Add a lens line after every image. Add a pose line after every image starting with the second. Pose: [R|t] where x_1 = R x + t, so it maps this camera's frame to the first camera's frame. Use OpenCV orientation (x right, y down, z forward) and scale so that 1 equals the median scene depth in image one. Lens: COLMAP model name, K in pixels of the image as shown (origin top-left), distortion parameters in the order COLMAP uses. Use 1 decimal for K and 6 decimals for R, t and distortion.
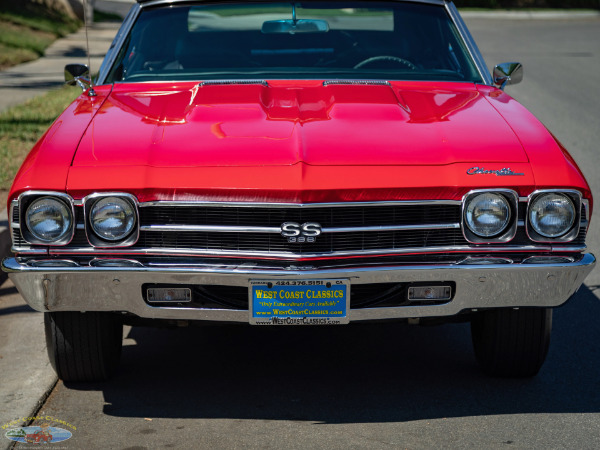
lens RADIAL K [[1804.0, 0, 301.3], [0, 1804.0, 225.4], [0, 0, 1]] dist [-0.008023, -0.789013]
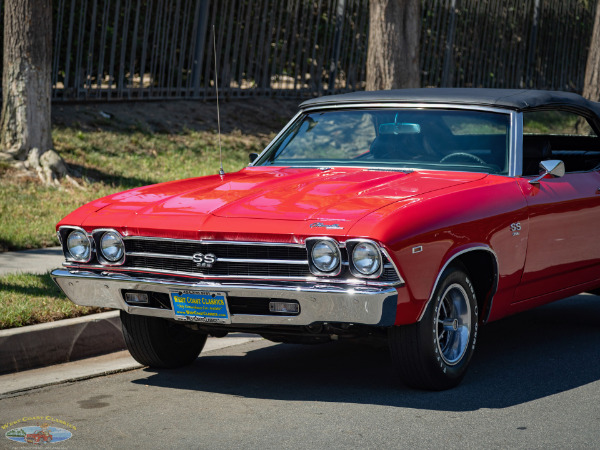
lens RADIAL K [[2093.6, 0, 285.5], [0, 2093.6, 227.0], [0, 0, 1]] dist [0.015916, 0.756892]
pose [[0.859807, 0.041402, -0.508937, 0.931663], [-0.076362, 0.995925, -0.047989, 0.054158], [0.504876, 0.080125, 0.859465, -0.462800]]
